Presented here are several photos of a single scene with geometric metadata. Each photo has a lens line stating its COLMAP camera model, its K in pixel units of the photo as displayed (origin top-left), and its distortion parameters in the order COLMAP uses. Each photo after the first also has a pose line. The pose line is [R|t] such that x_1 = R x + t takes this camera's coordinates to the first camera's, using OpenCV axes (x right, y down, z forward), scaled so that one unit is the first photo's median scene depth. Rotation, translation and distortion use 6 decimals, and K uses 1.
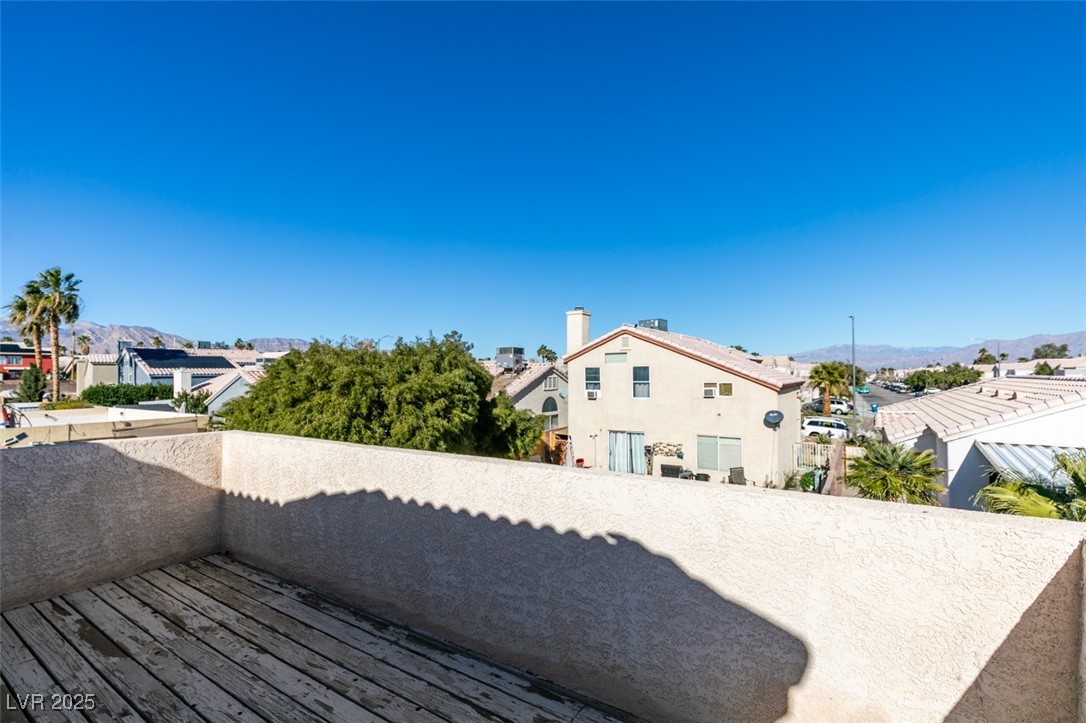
lens RADIAL K [[489.0, 0, 537.9], [0, 489.0, 369.9], [0, 0, 1]] dist [0.003983, -0.000363]
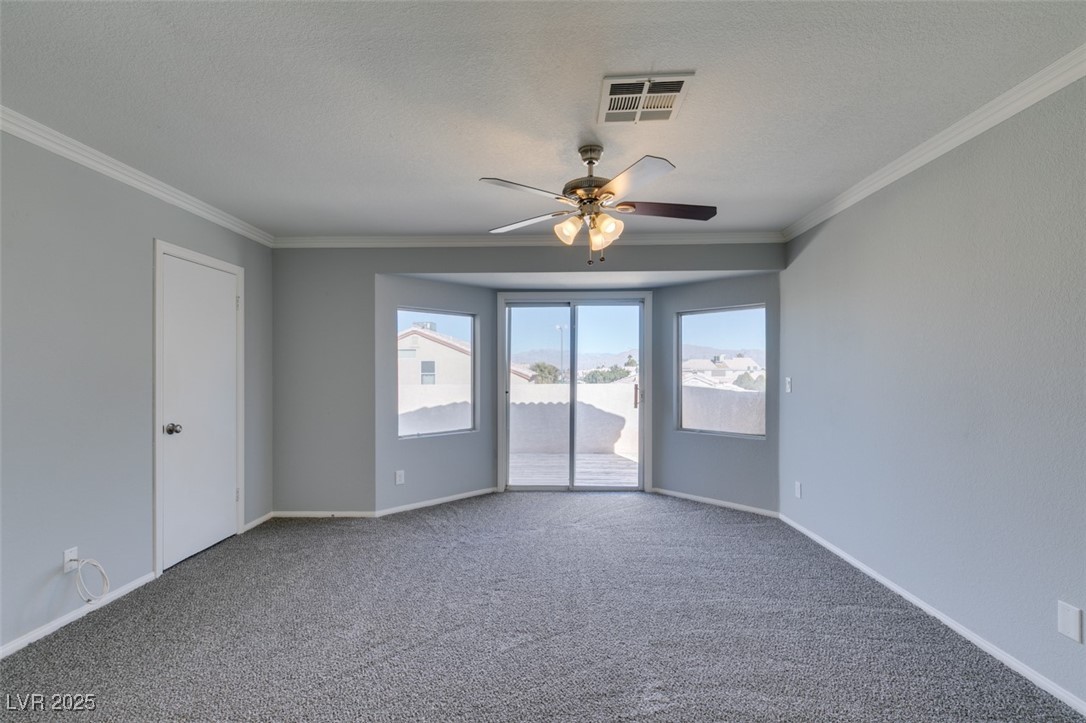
lens RADIAL K [[489.0, 0, 537.9], [0, 489.0, 369.9], [0, 0, 1]] dist [0.003983, -0.000363]
pose [[0.849997, 0.008265, 0.526722, -0.174222], [-0.008725, 0.999961, -0.001610, 0.013005], [-0.526715, -0.003227, 0.850036, -0.164027]]
